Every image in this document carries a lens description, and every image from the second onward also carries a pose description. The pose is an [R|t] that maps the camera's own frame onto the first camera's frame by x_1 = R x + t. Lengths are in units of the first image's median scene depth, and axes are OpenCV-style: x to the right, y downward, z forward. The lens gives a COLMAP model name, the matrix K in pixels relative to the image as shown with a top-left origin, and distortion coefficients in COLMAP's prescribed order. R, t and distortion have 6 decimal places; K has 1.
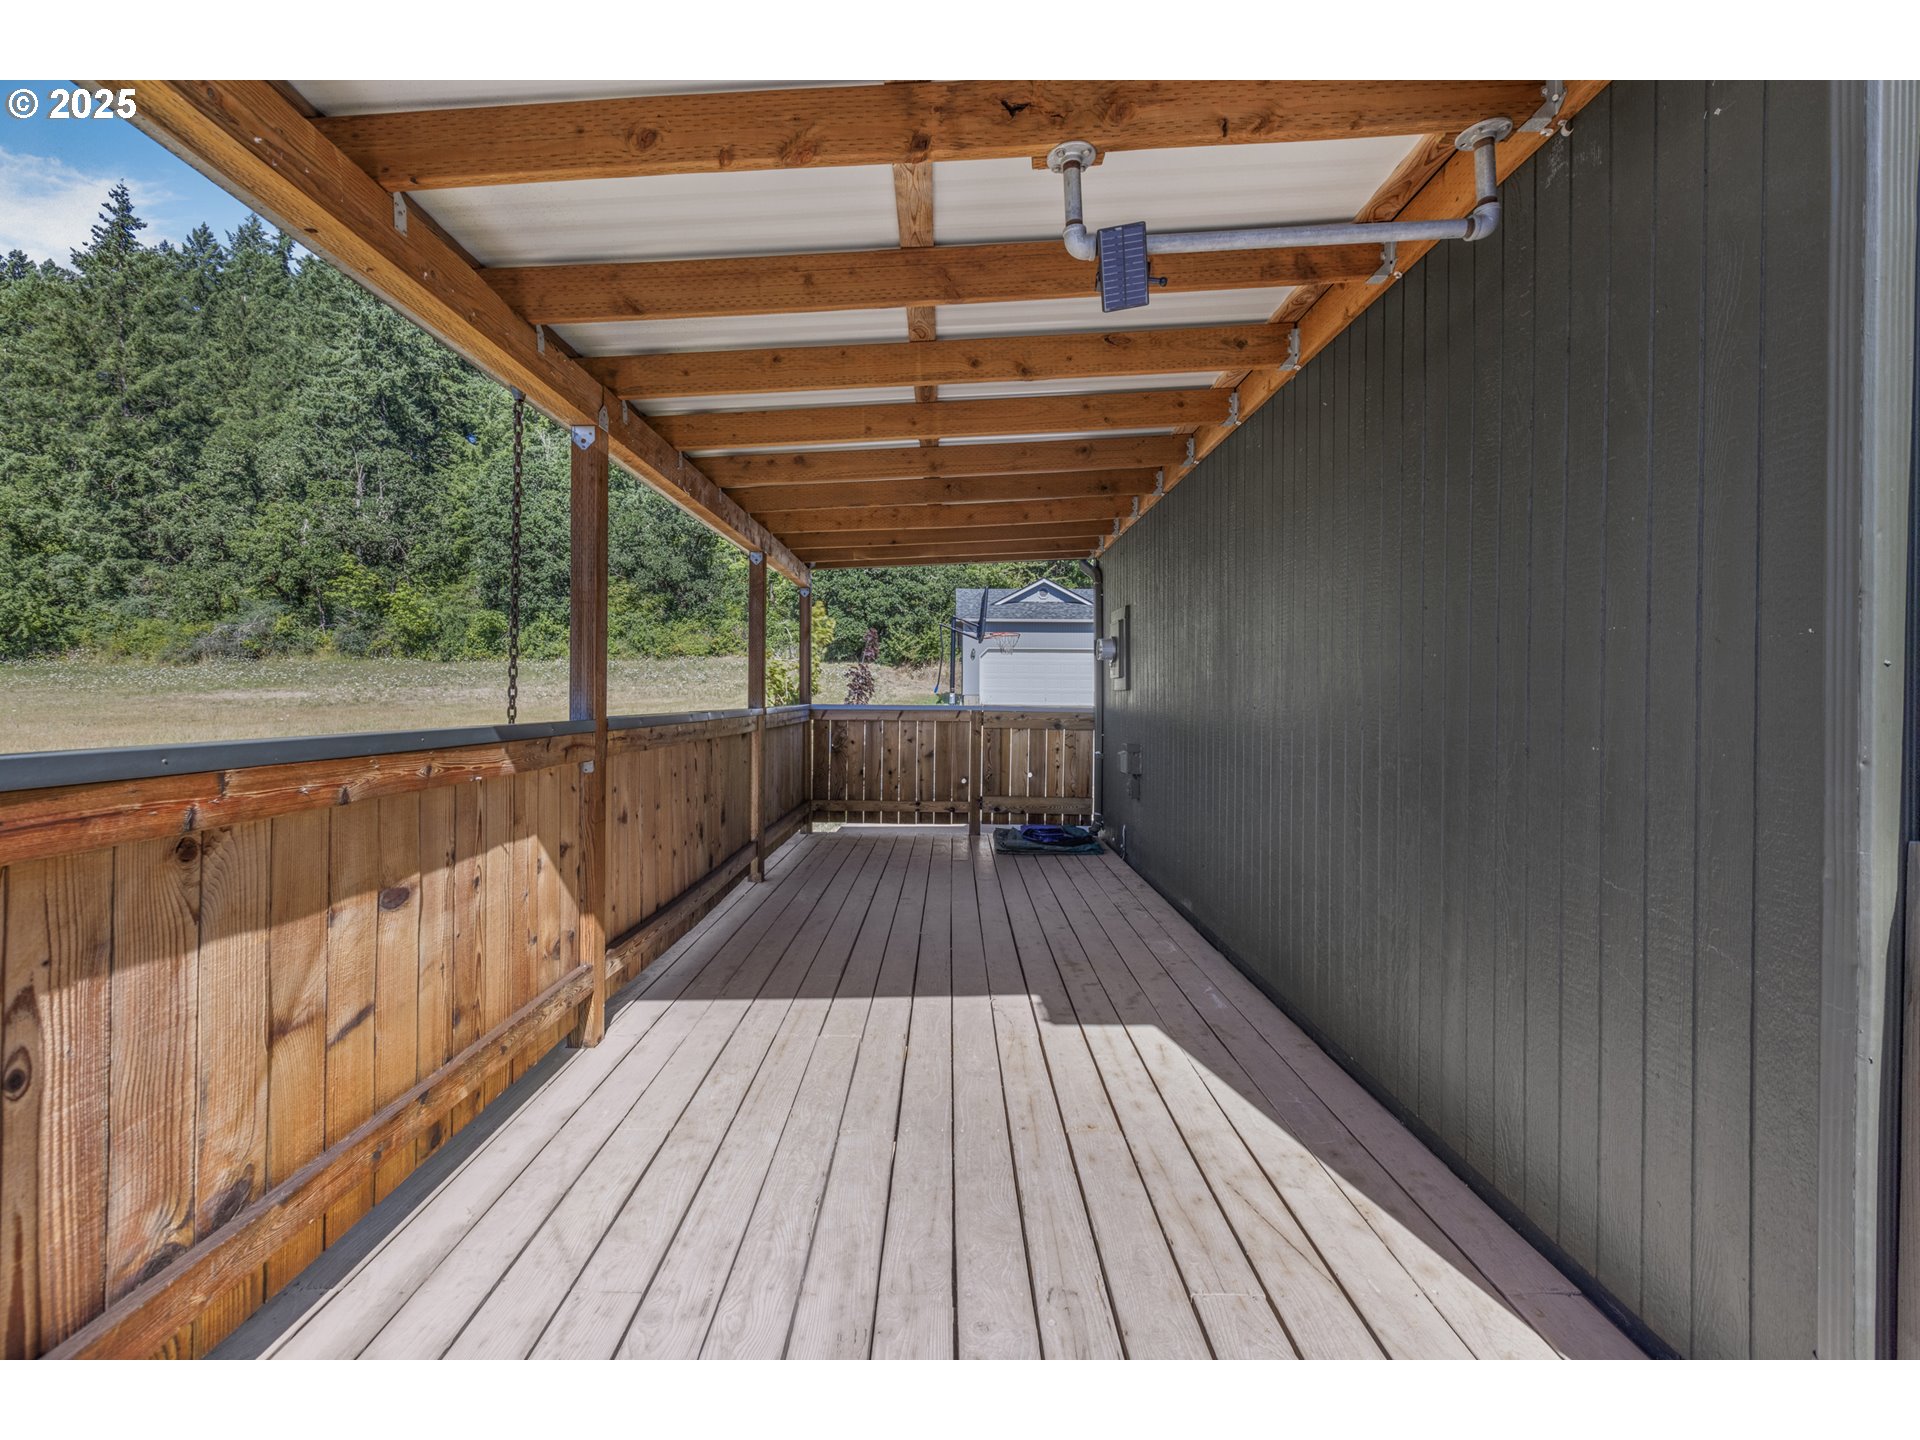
lens RADIAL K [[864.5, 0, 952.7], [0, 864.5, 706.9], [0, 0, 1]] dist [0.002775, -0.000138]
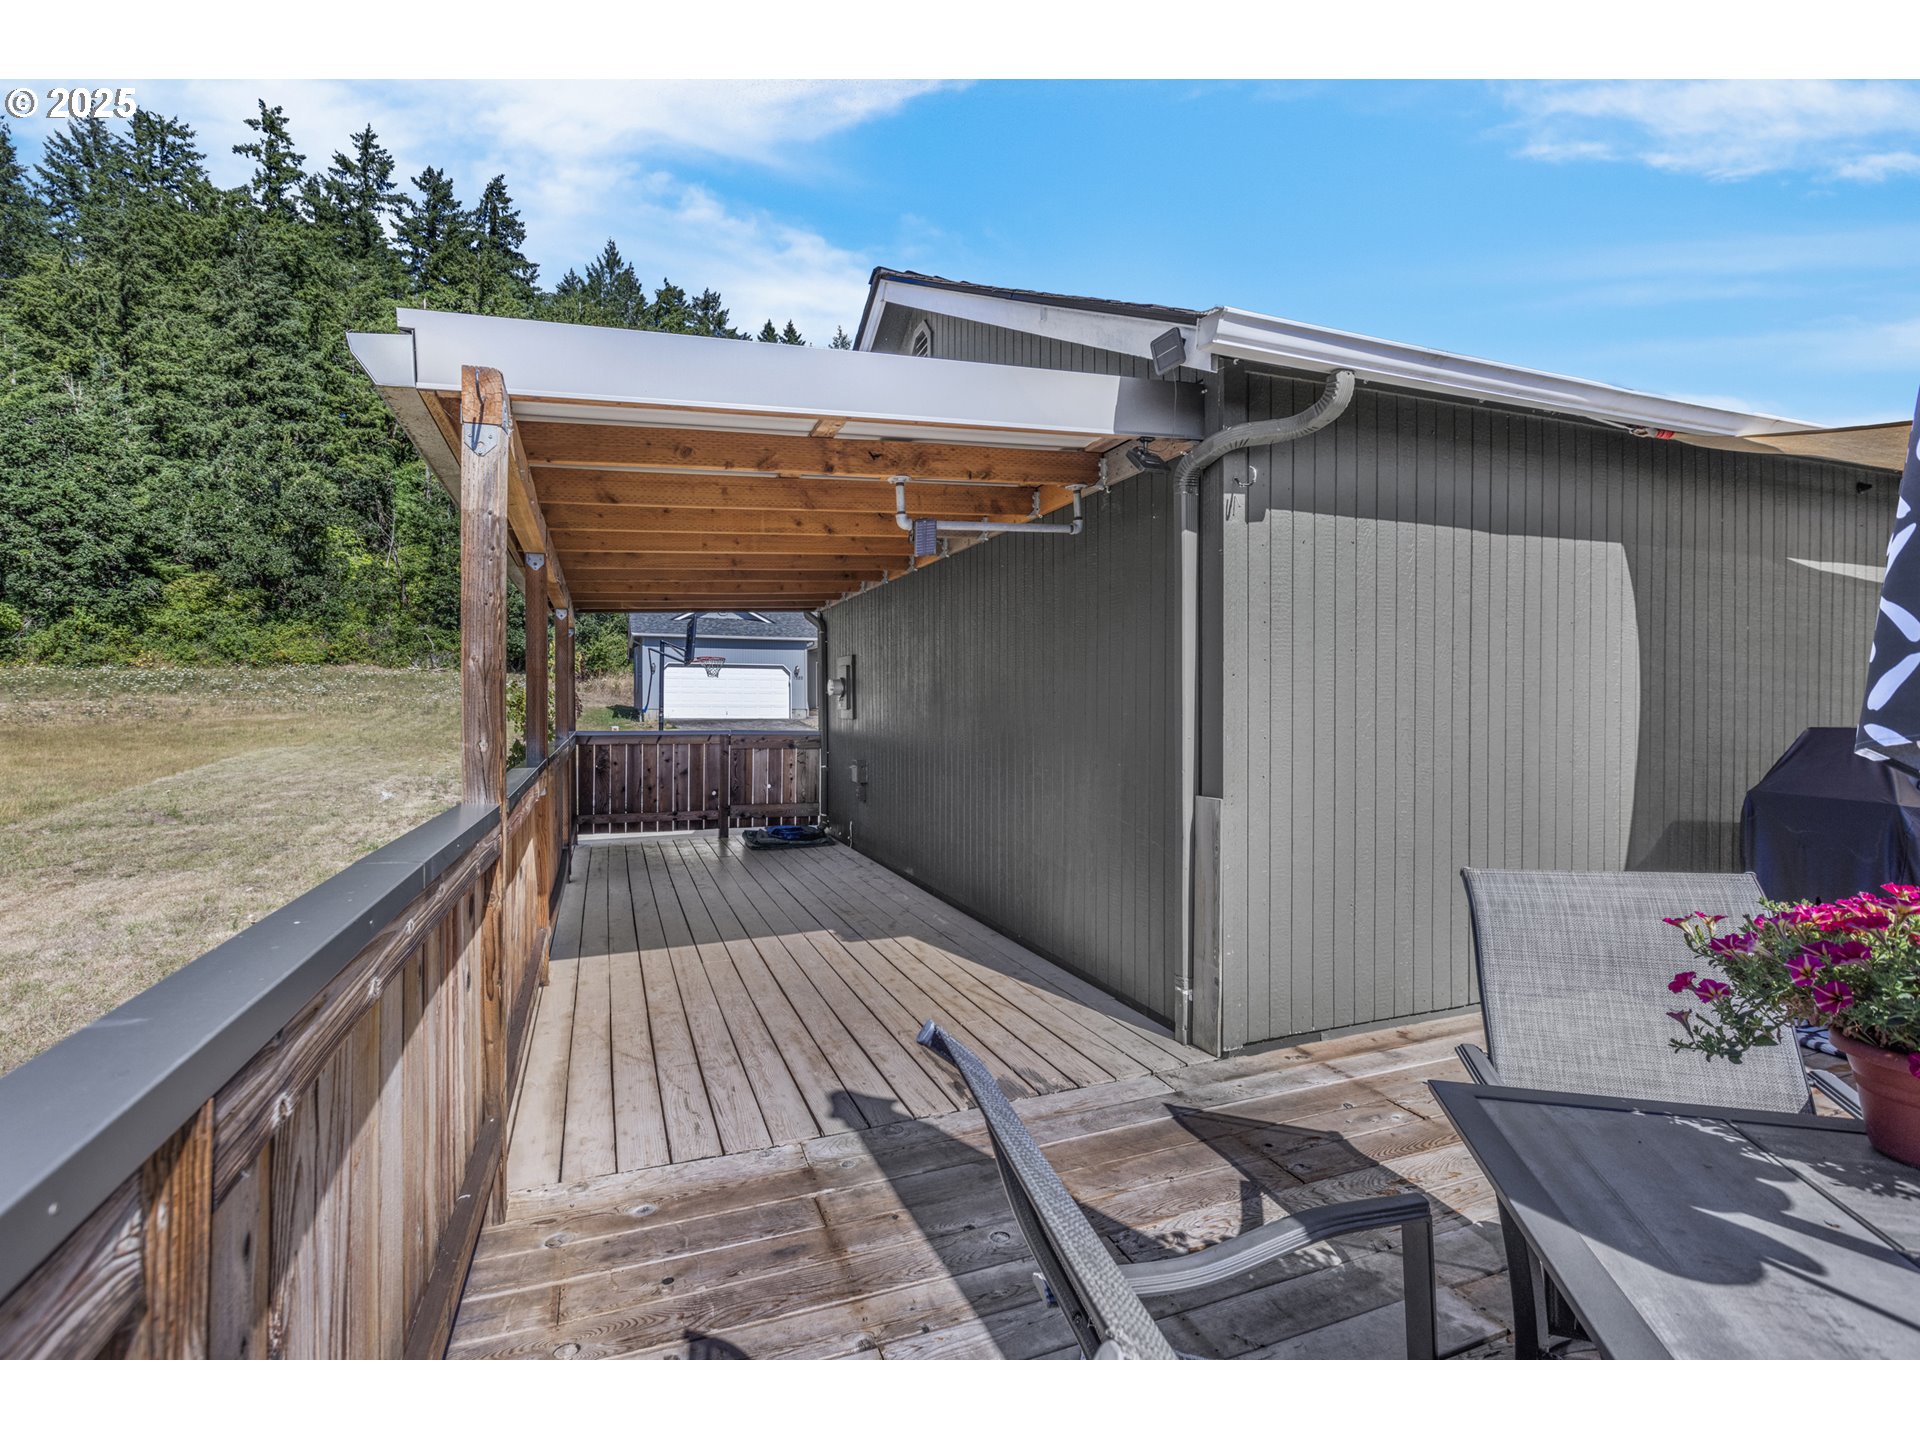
lens RADIAL K [[864.5, 0, 957.1], [0, 864.5, 719.6], [0, 0, 1]] dist [0.002775, -0.000138]
pose [[0.923794, -0.008297, 0.382801, -0.153031], [0.006321, 0.999959, 0.006421, -0.025251], [-0.382839, -0.003513, 0.923809, -0.272159]]
